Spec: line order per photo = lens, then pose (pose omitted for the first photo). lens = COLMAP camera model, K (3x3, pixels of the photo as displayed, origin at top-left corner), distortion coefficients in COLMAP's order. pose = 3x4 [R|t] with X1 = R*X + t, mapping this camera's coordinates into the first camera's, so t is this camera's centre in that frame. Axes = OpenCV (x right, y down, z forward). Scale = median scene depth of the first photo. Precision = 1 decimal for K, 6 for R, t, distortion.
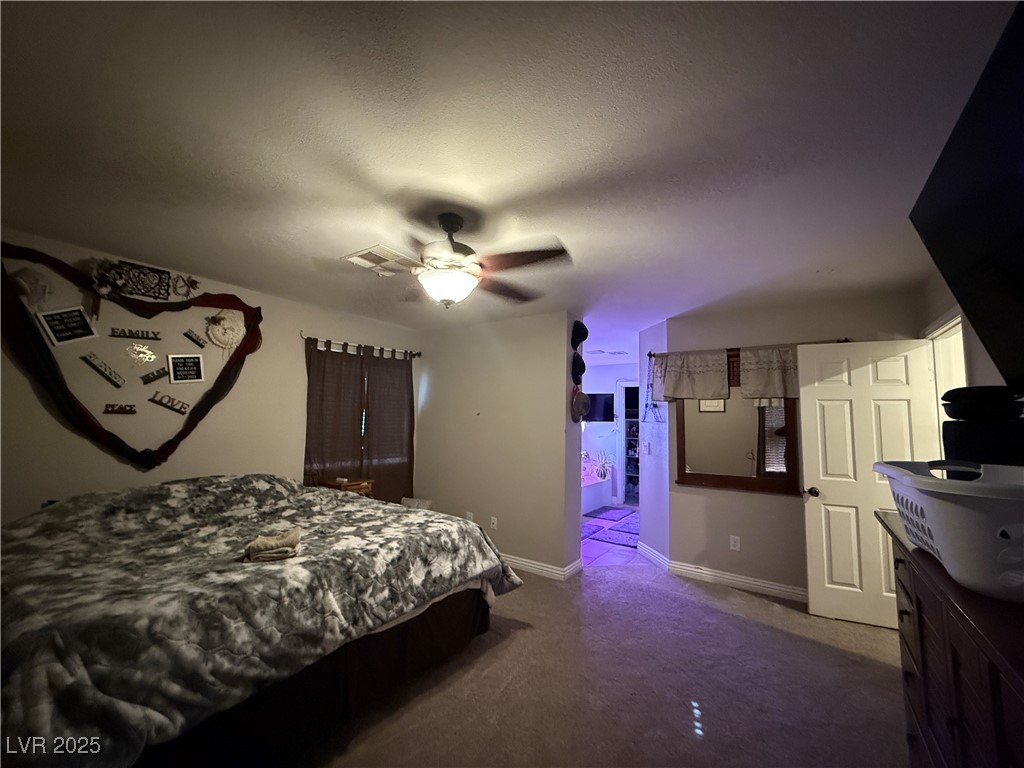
lens RADIAL K [[406.8, 0, 508.1], [0, 406.8, 387.0], [0, 0, 1]] dist [0.003222, 0.000007]
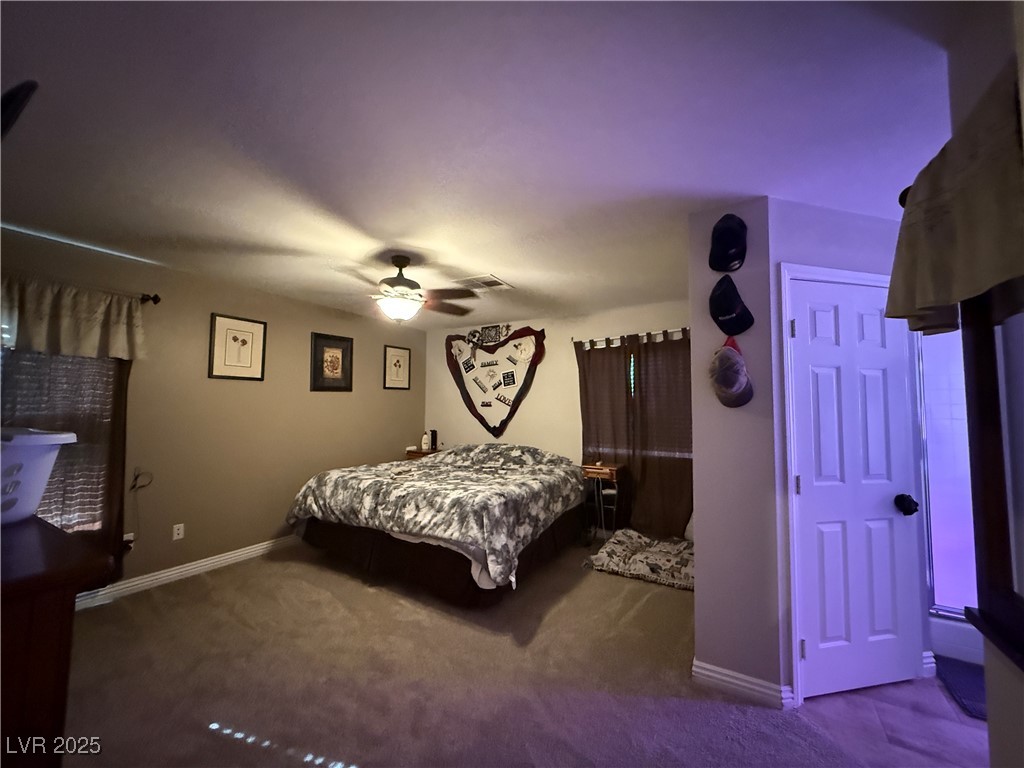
lens RADIAL K [[406.8, 0, 508.0], [0, 406.8, 382.6], [0, 0, 1]] dist [0.003222, 0.000007]
pose [[0.081626, -0.078013, -0.993605, 0.909506], [0.076768, 0.994462, -0.071774, 0.094546], [0.993702, -0.070418, 0.087163, 0.894141]]
